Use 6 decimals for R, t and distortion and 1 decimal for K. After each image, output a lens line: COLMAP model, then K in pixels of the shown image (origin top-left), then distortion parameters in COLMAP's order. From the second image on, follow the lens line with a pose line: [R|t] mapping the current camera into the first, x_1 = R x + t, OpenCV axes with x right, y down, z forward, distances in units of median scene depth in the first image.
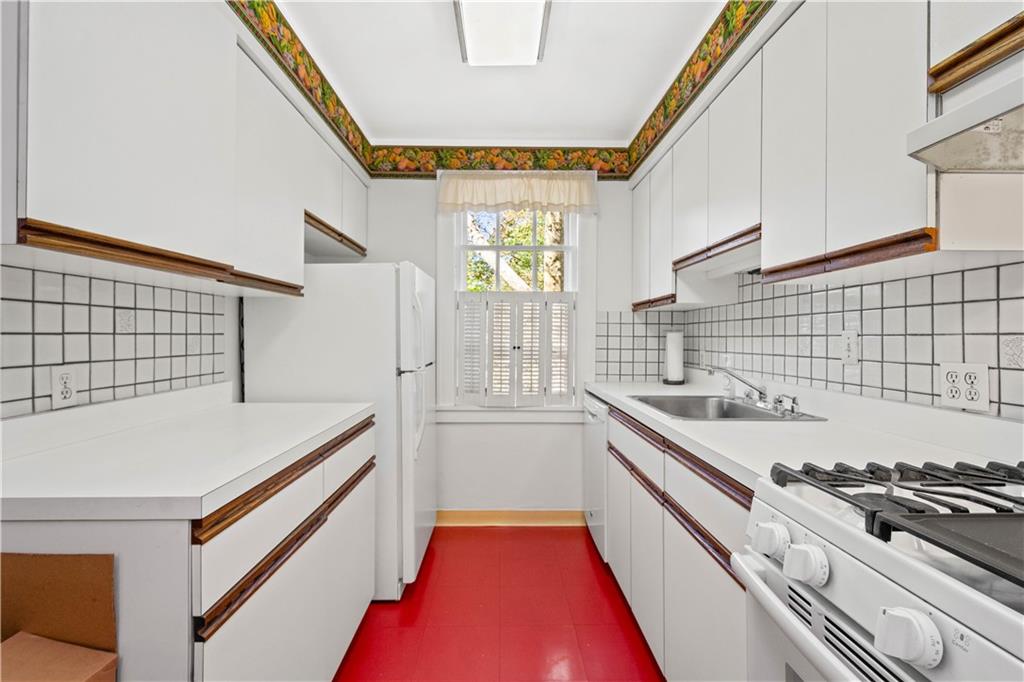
lens RADIAL K [[456.4, 0, 512.6], [0, 456.4, 332.1], [0, 0, 1]] dist [0.000646, -0.000597]
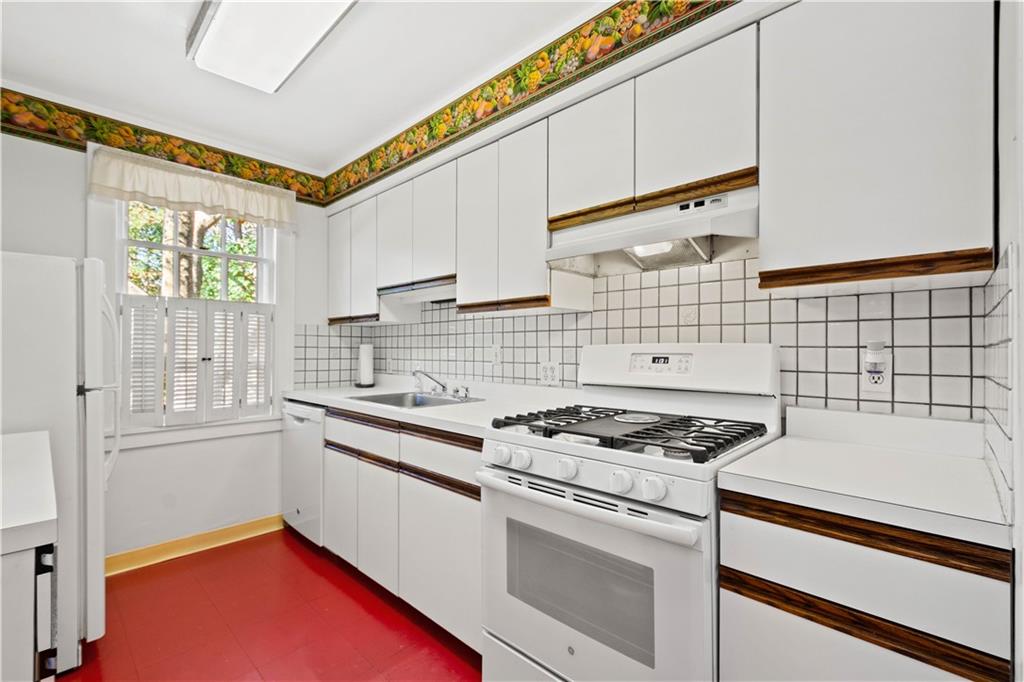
lens RADIAL K [[456.4, 0, 512.6], [0, 456.4, 332.1], [0, 0, 1]] dist [0.000646, -0.000597]
pose [[0.694829, 0.025336, 0.718729, -0.237452], [-0.009085, 0.999609, -0.026455, -0.002647], [-0.719118, 0.011853, 0.694787, -0.110778]]
